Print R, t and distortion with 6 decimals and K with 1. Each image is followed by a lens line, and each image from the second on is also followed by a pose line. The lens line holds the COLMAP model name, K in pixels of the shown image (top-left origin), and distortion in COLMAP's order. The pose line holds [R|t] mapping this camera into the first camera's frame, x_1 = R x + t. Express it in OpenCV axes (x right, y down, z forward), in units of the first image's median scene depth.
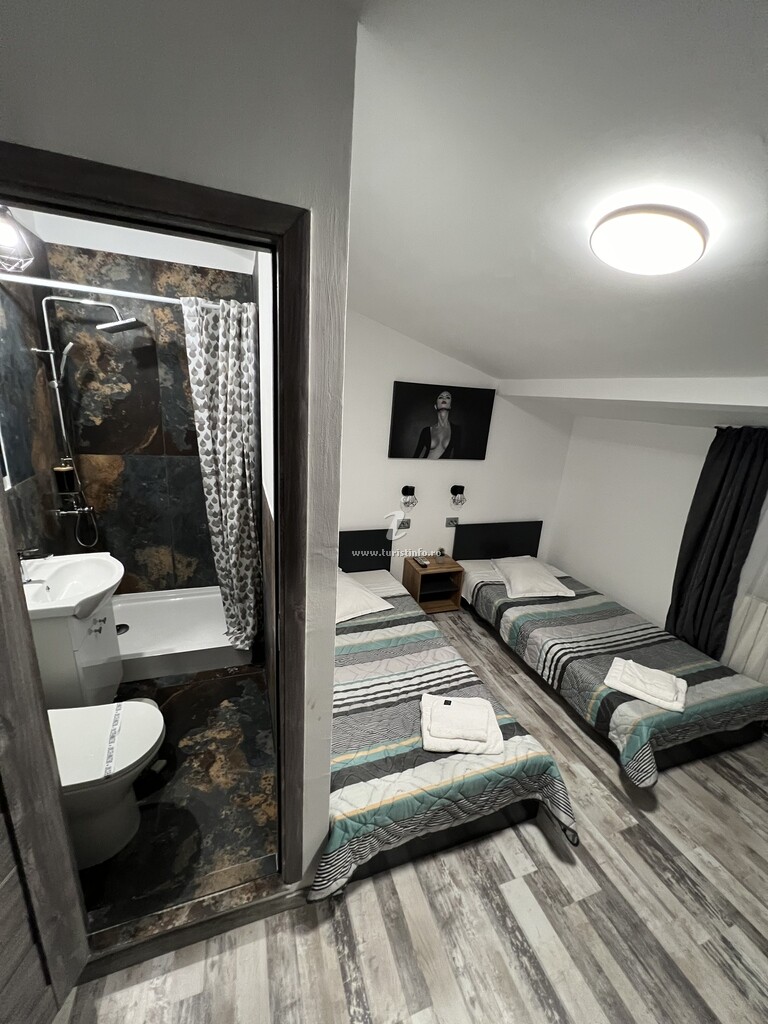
lens RADIAL K [[412.8, 0, 384.0], [0, 412.8, 512.0], [0, 0, 1]] dist [-0.002303, 0.000256]
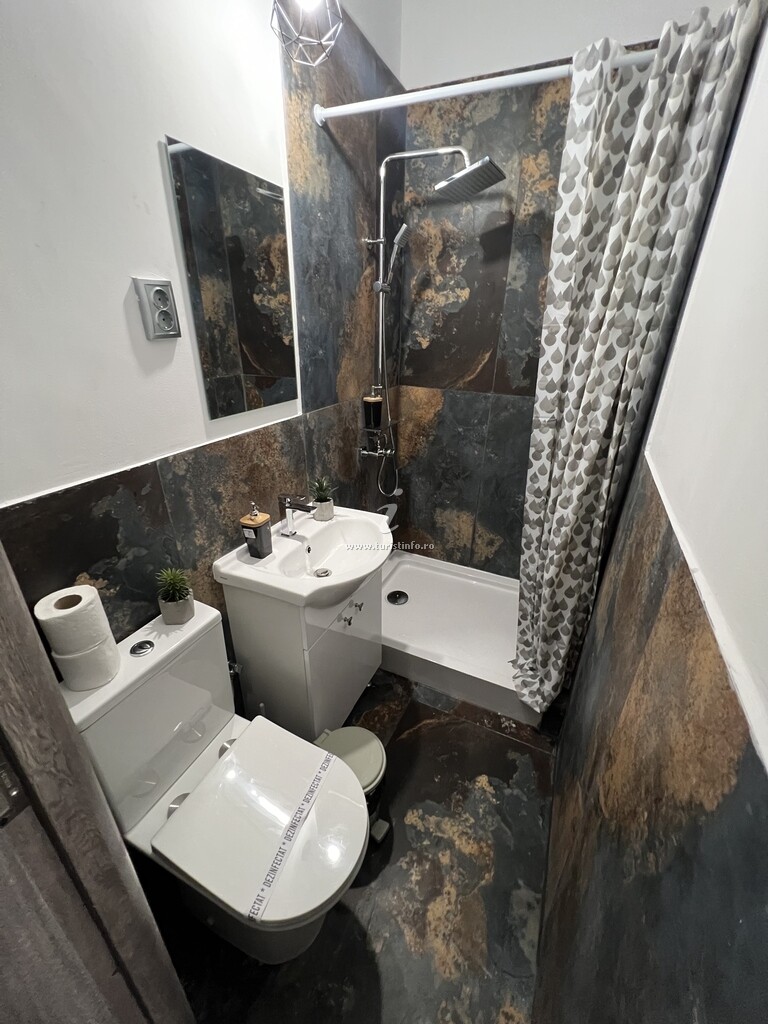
lens RADIAL K [[408.4, 0, 384.0], [0, 408.4, 512.0], [0, 0, 1]] dist [-0.001388, -0.000461]
pose [[0.711862, 0.245096, -0.658164, -0.169142], [-0.171559, 0.969425, 0.175451, -0.032891], [0.681043, -0.011983, 0.732145, 0.406326]]
